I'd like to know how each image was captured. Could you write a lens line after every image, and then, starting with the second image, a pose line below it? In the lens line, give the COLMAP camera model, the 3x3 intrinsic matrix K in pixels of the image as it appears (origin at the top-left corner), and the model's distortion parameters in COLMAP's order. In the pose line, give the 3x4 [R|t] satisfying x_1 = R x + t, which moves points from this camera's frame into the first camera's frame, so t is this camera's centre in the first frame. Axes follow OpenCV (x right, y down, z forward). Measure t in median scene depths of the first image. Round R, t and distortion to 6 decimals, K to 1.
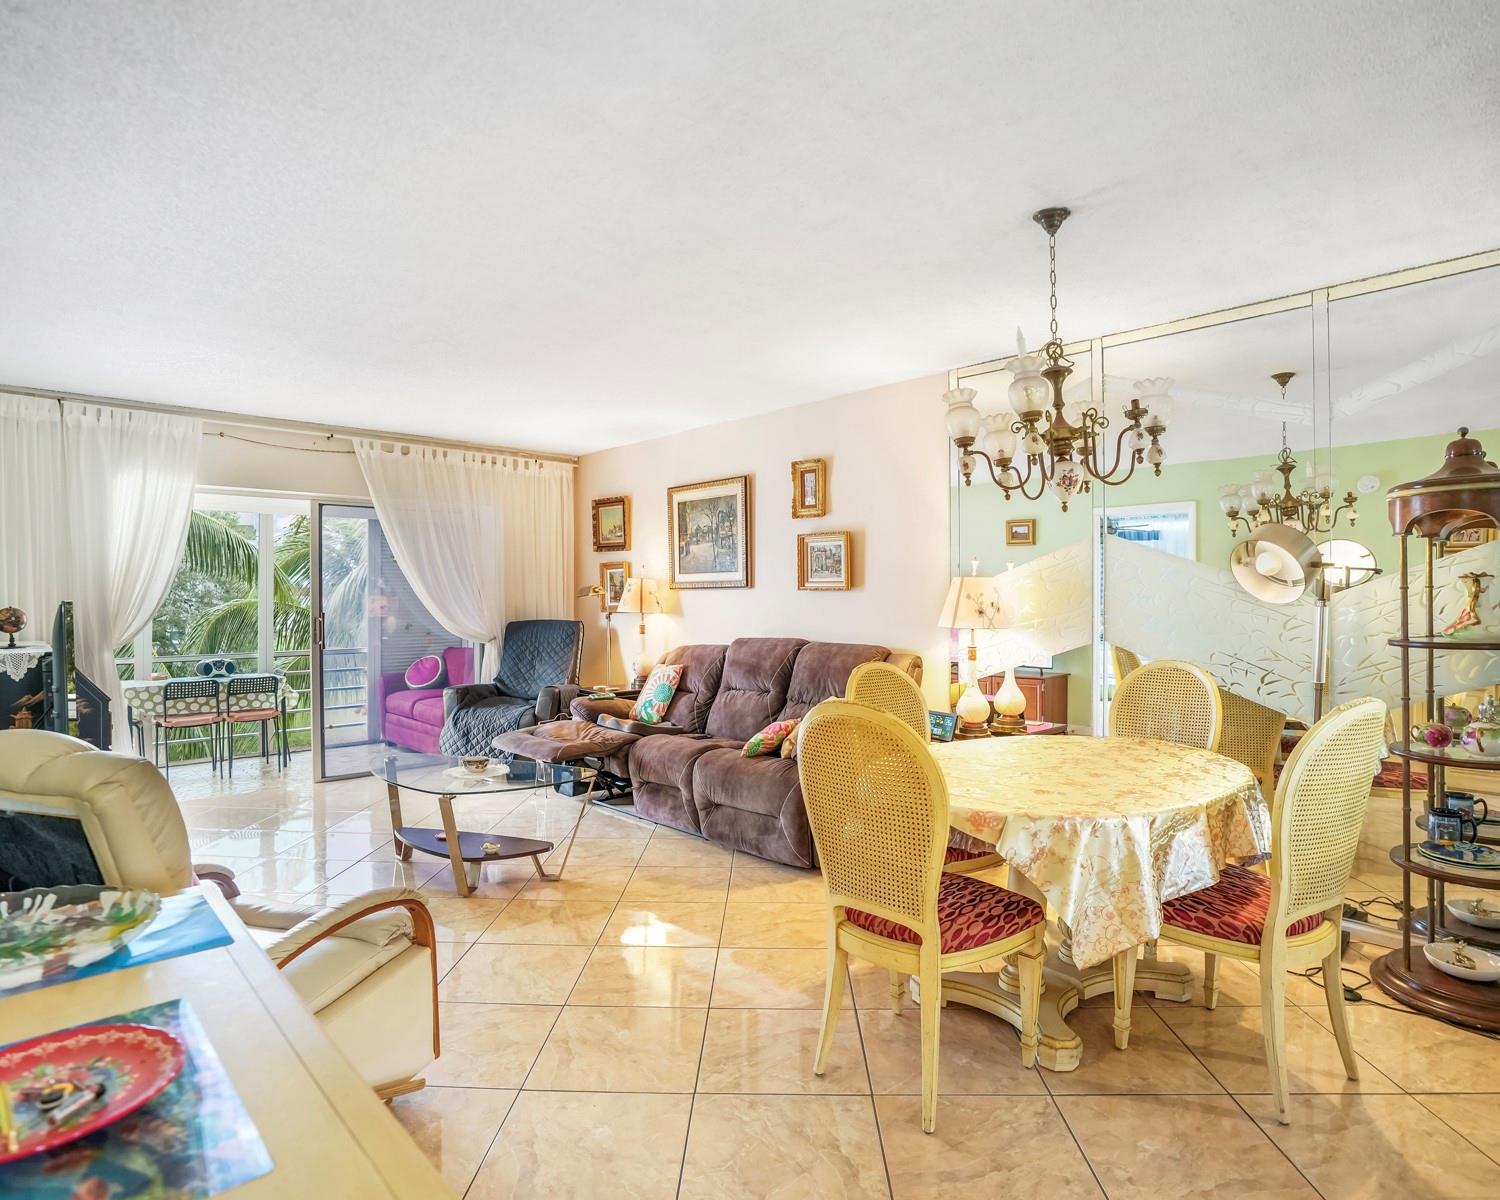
lens RADIAL K [[834.9, 0, 752.5], [0, 834.9, 596.2], [0, 0, 1]] dist [-0.075872, 0.031853]
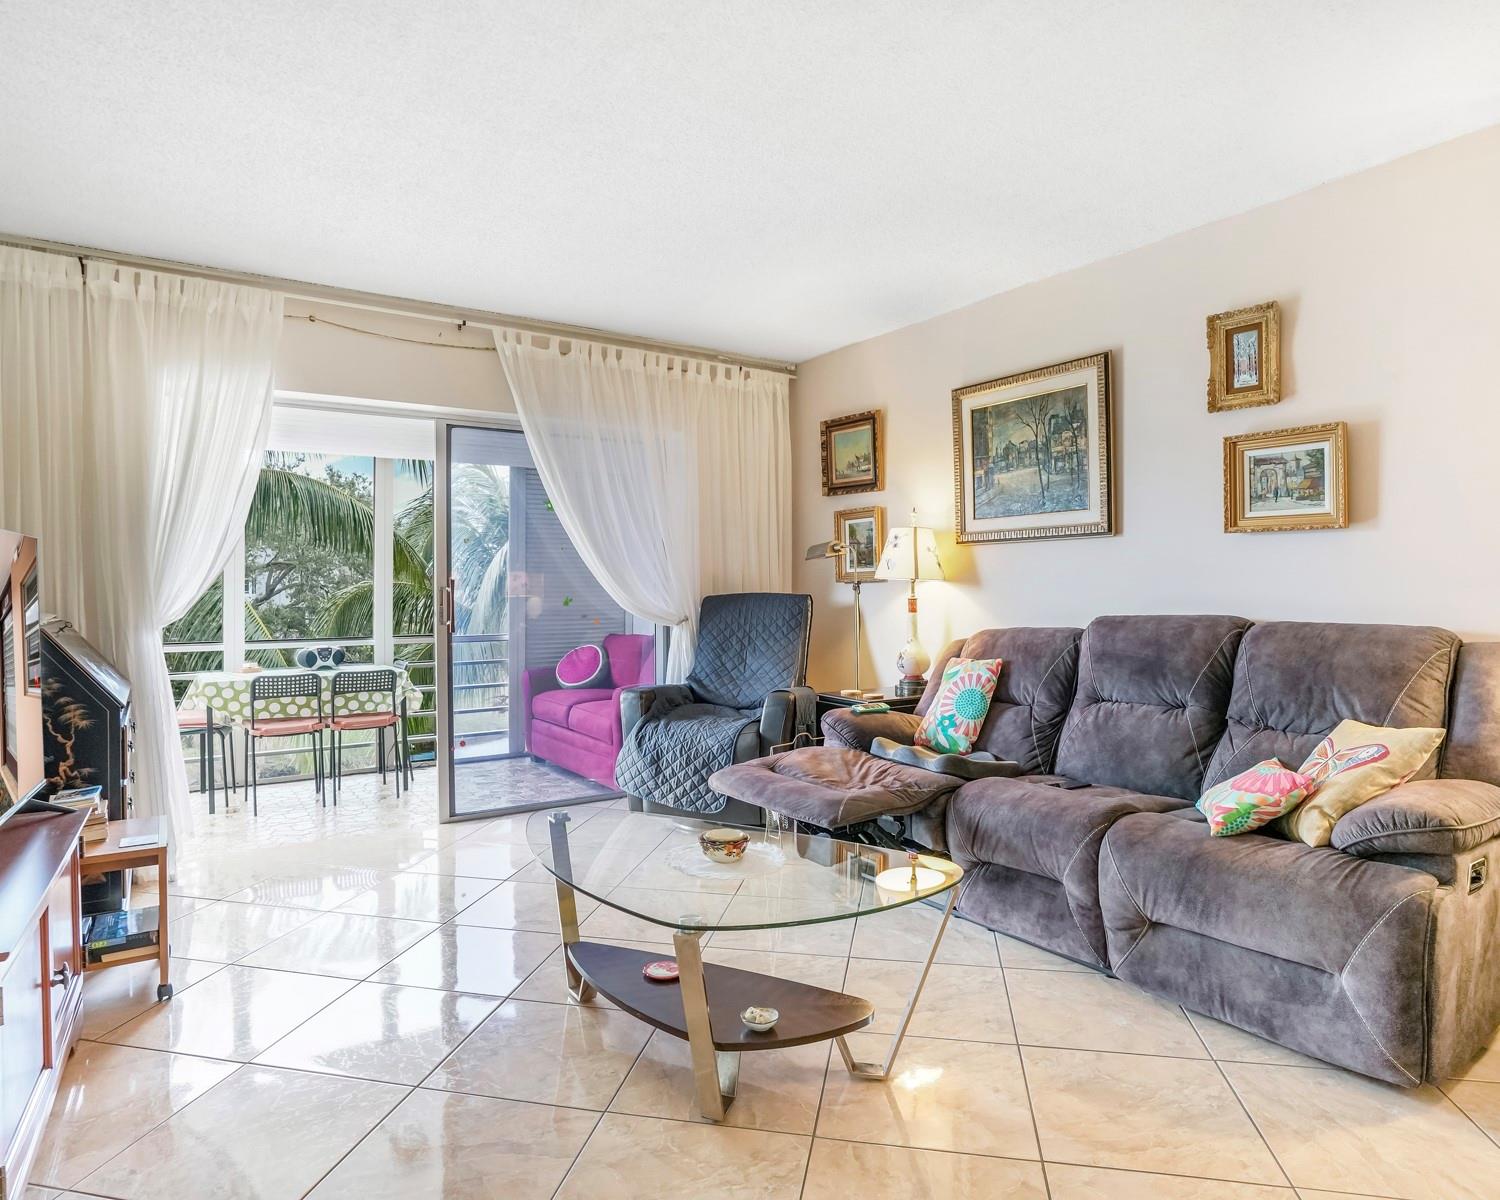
lens RADIAL K [[897.5, 0, 755.3], [0, 897.5, 590.1], [0, 0, 1]] dist [-0.076066, 0.038728]
pose [[0.986937, -0.000107, -0.161109, -0.149956], [0.000719, 0.999993, 0.003745, 0.026474], [0.161108, -0.003812, 0.986929, 0.298920]]
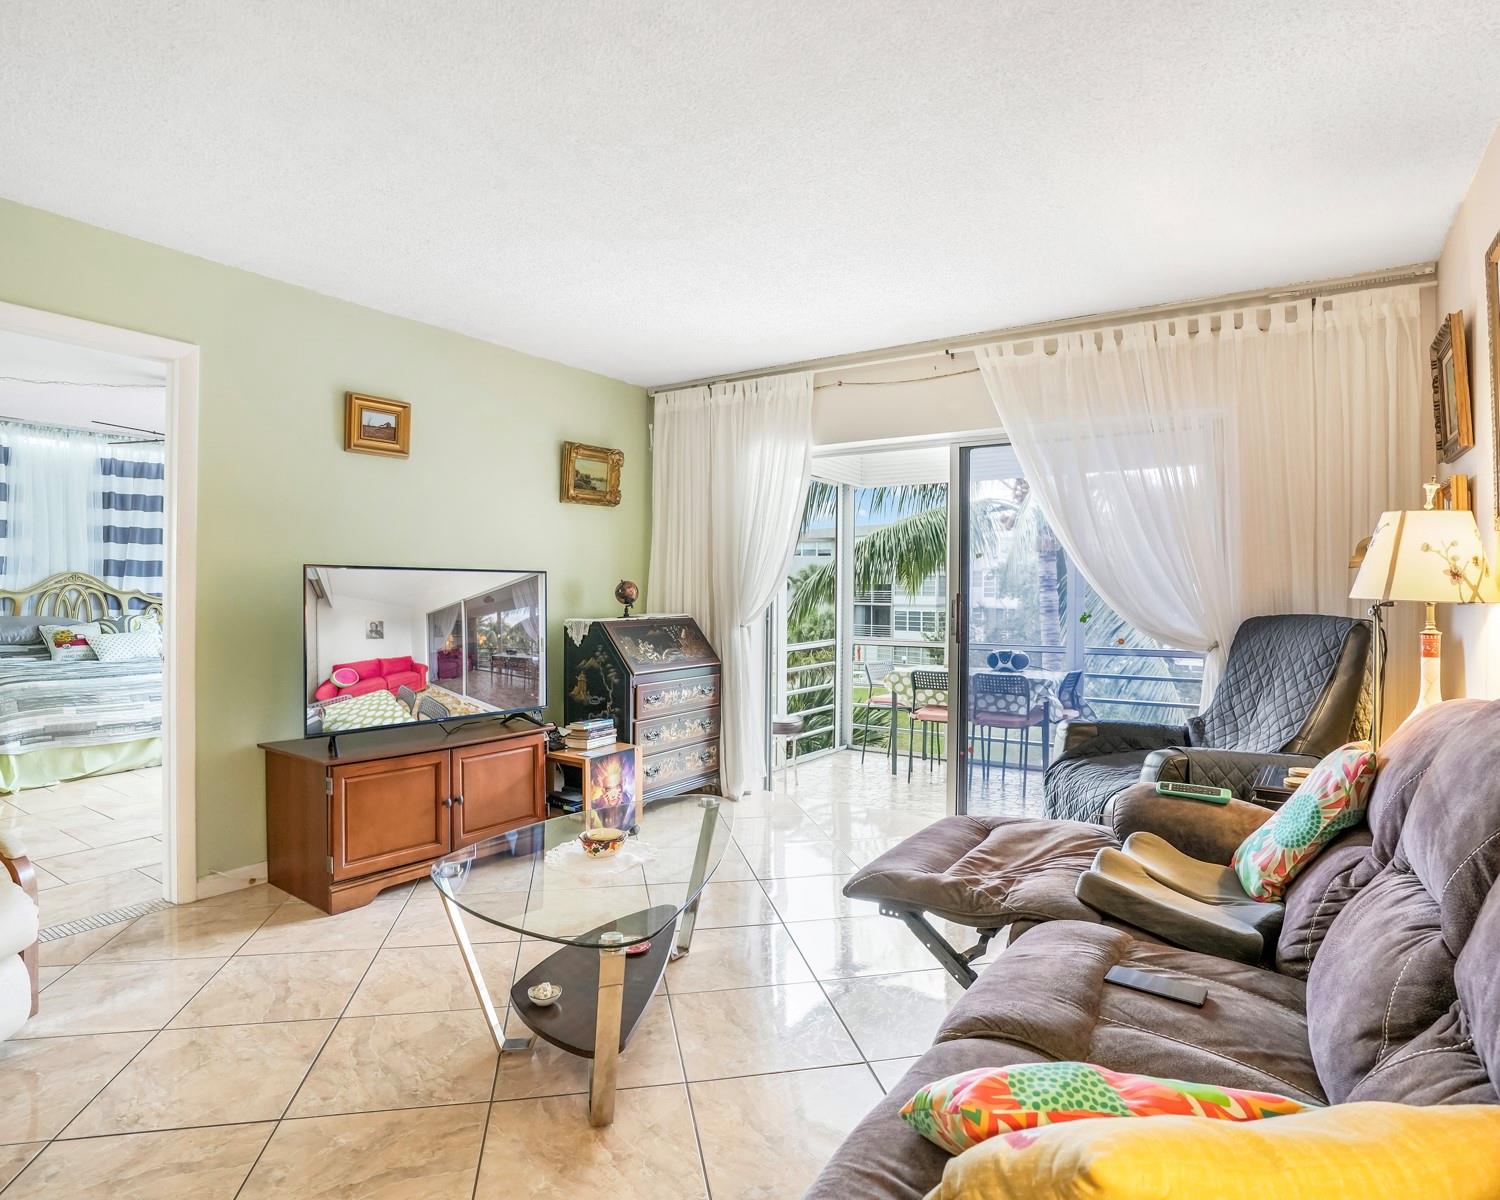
lens RADIAL K [[834.9, 0, 752.5], [0, 834.9, 596.2], [0, 0, 1]] dist [-0.075872, 0.031853]
pose [[0.220729, 0.009615, -0.975288, 0.171319], [-0.006779, 0.999942, 0.008324, 0.017688], [0.975312, 0.004774, 0.220781, 0.662234]]
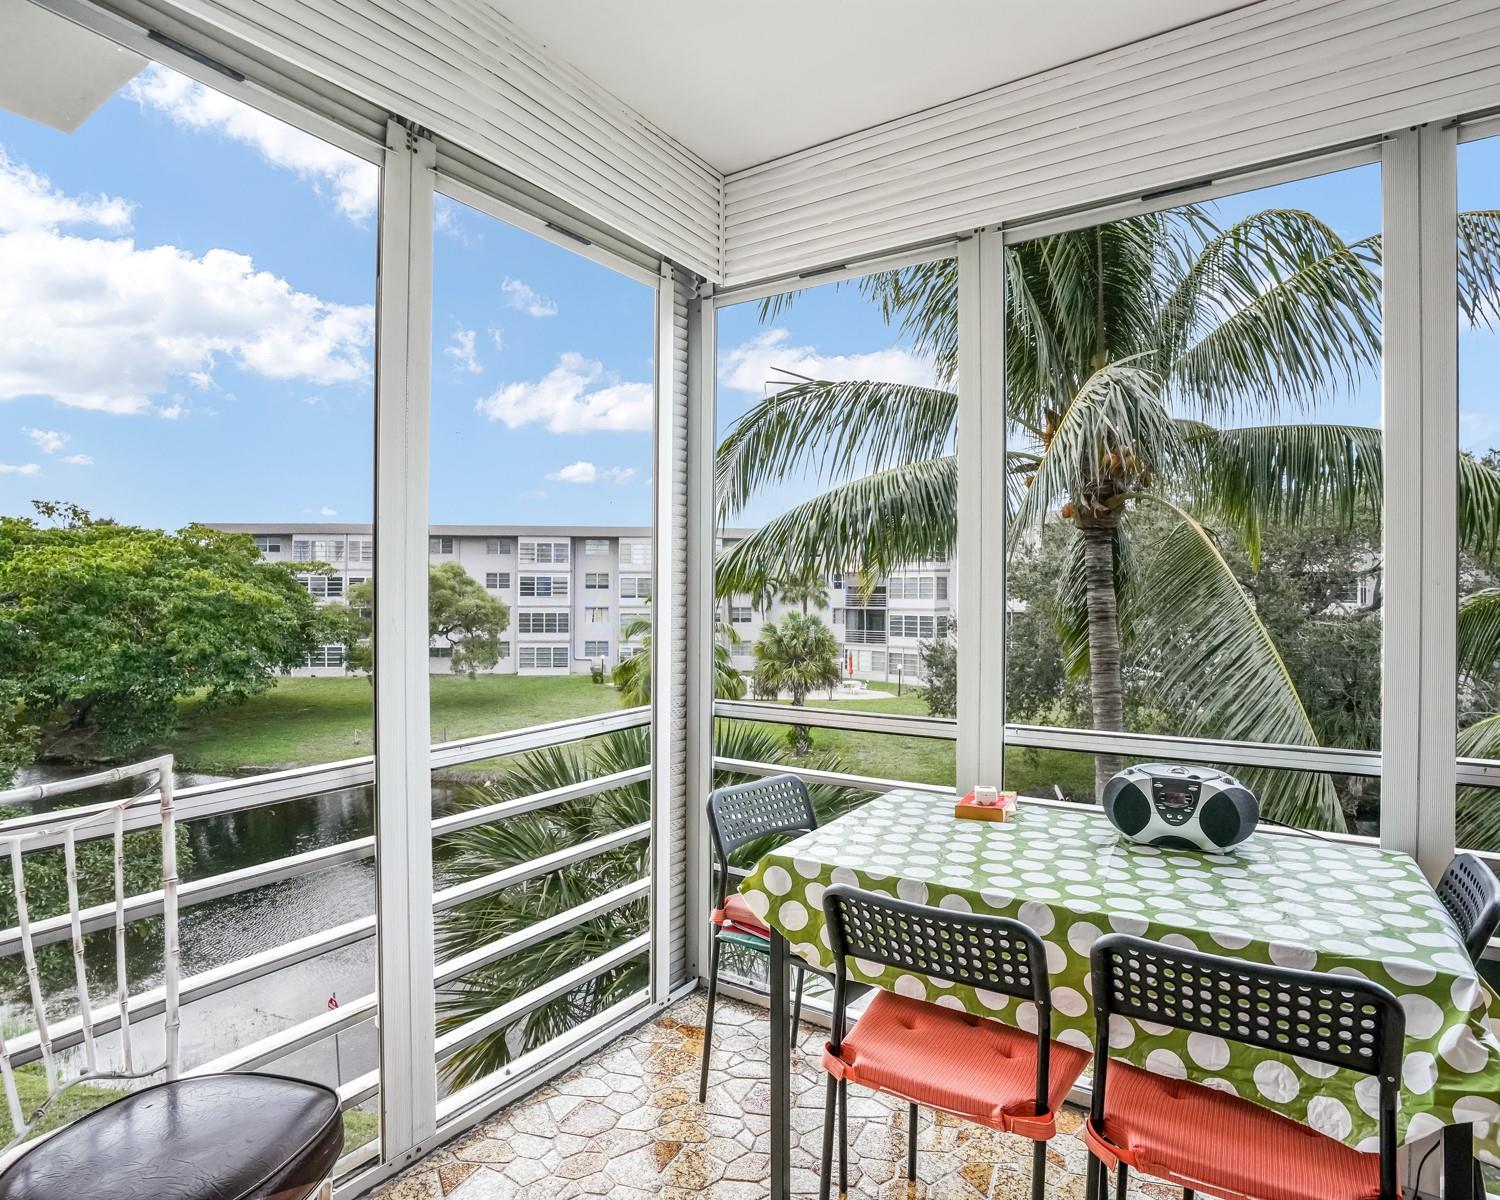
lens RADIAL K [[834.9, 0, 752.5], [0, 834.9, 596.2], [0, 0, 1]] dist [-0.075872, 0.031853]
pose [[0.222860, 0.004145, -0.974842, -0.548016], [-0.004003, 0.999986, 0.003337, 0.029380], [0.974842, 0.003158, 0.222874, 1.003017]]
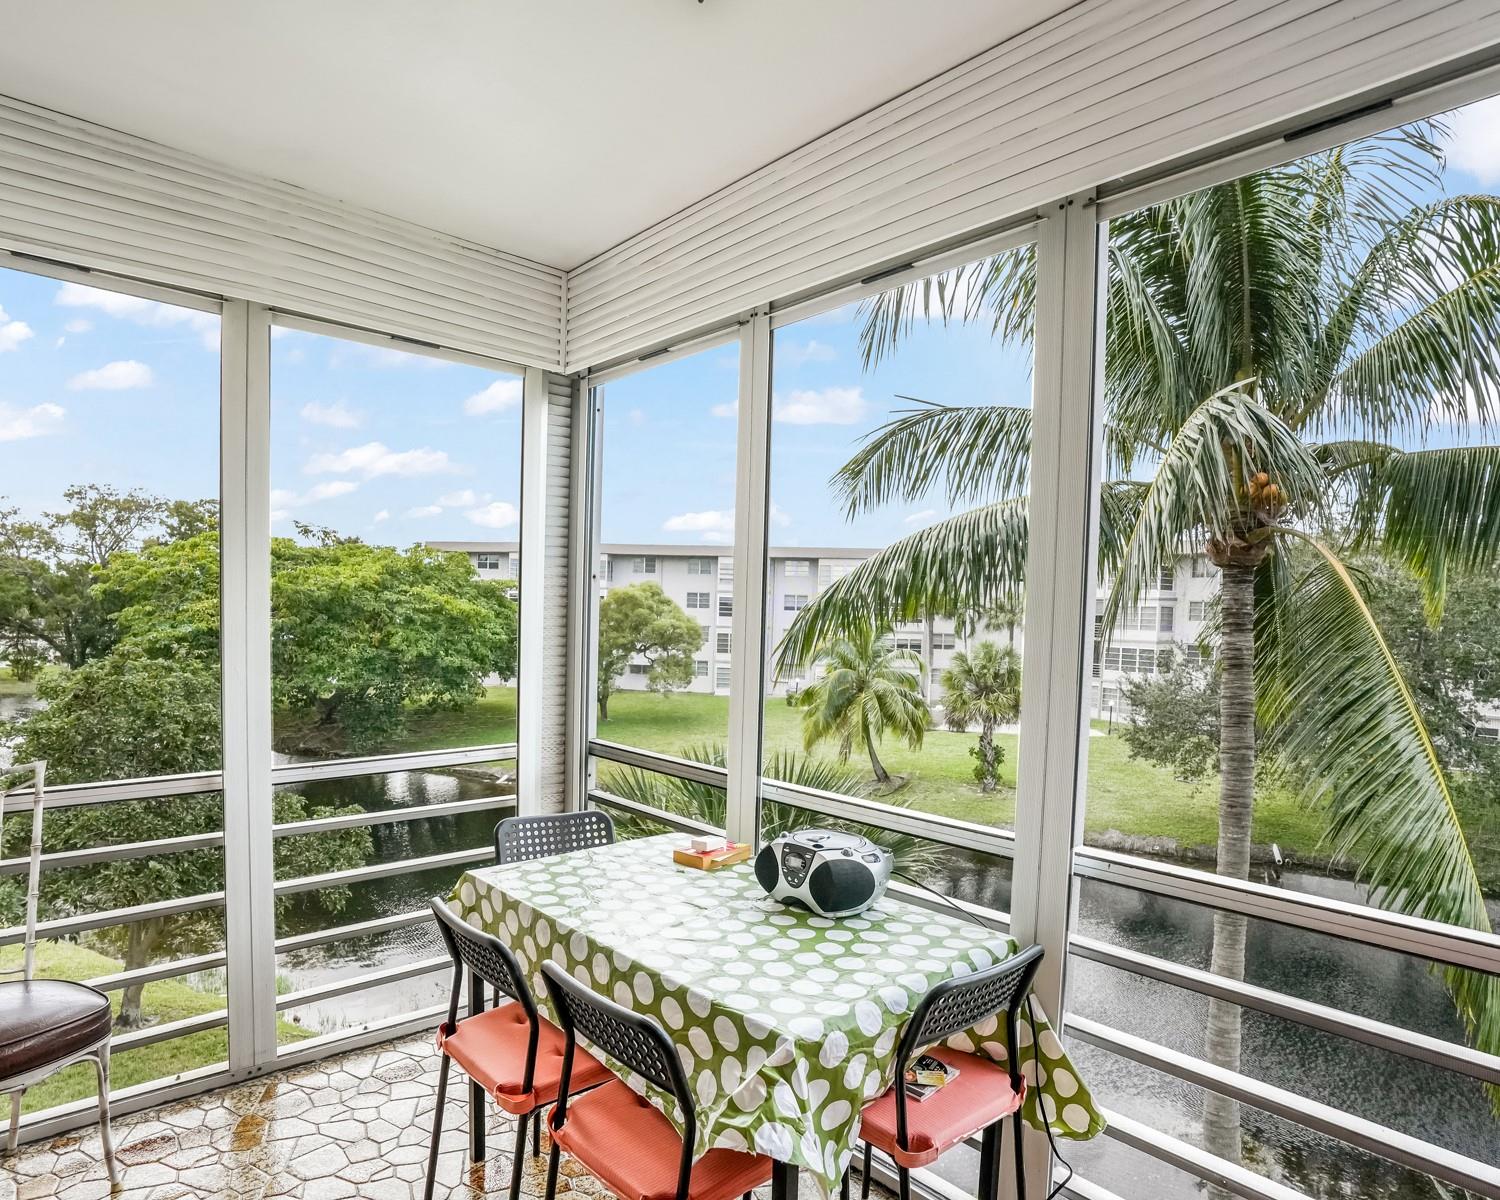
lens RADIAL K [[862.1, 0, 767.5], [0, 862.1, 656.5], [0, 0, 1]] dist [-0.052513, -0.000579]
pose [[-0.010027, 0.051085, -0.998644, -0.469649], [-0.026842, 0.998321, 0.051338, 0.005262], [0.999589, 0.027320, -0.008639, 1.206126]]
